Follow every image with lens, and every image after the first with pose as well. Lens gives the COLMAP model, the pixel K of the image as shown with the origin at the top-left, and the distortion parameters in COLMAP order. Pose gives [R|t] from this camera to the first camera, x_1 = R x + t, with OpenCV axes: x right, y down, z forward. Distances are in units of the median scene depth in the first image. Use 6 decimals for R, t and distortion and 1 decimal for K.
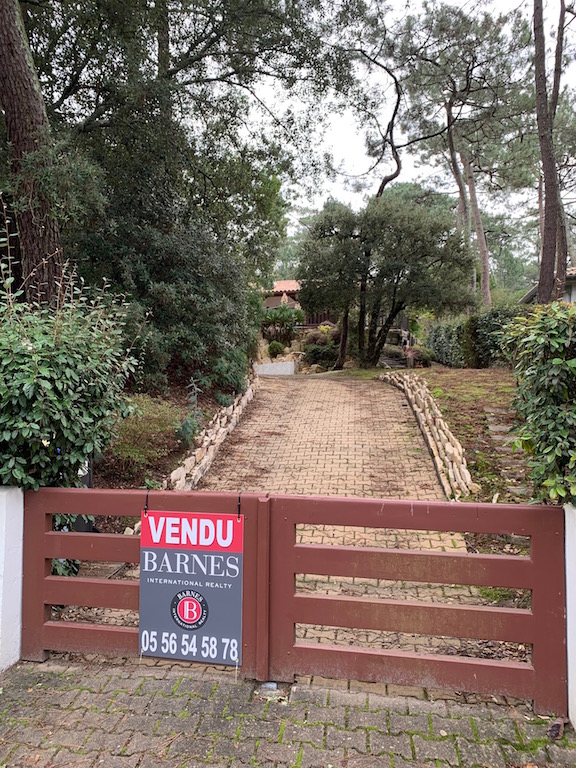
lens RADIAL K [[581.2, 0, 284.9], [0, 581.2, 388.0], [0, 0, 1]] dist [0.002351, -0.006565]
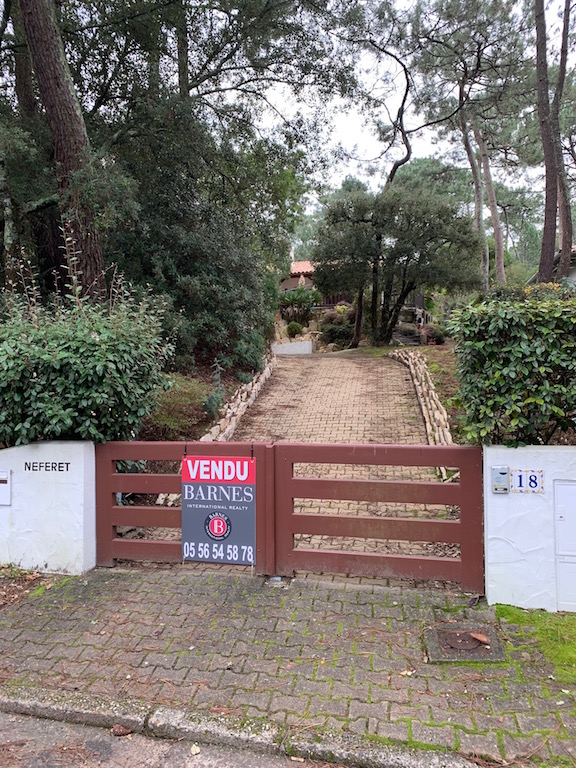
lens RADIAL K [[581.2, 0, 285.9], [0, 581.2, 384.7], [0, 0, 1]] dist [0.002351, -0.006565]
pose [[0.999157, -0.015656, -0.037949, 0.020944], [0.016820, 0.999392, 0.030549, 0.001485], [0.037448, -0.031162, 0.998813, -0.138004]]
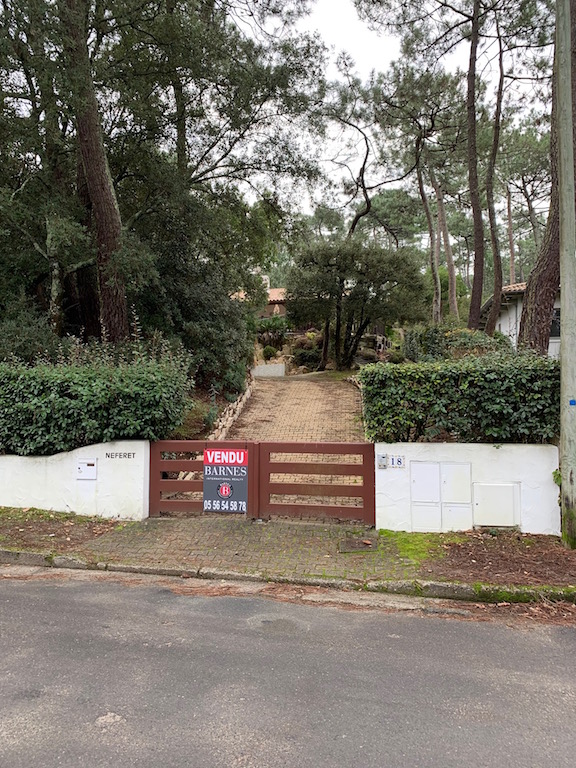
lens RADIAL K [[581.2, 0, 289.9], [0, 581.2, 380.1], [0, 0, 1]] dist [0.002351, -0.006565]
pose [[0.999884, -0.004817, 0.014427, 0.025028], [0.004859, 0.999984, -0.002878, -0.021672], [-0.014413, 0.002948, 0.999892, -0.509224]]
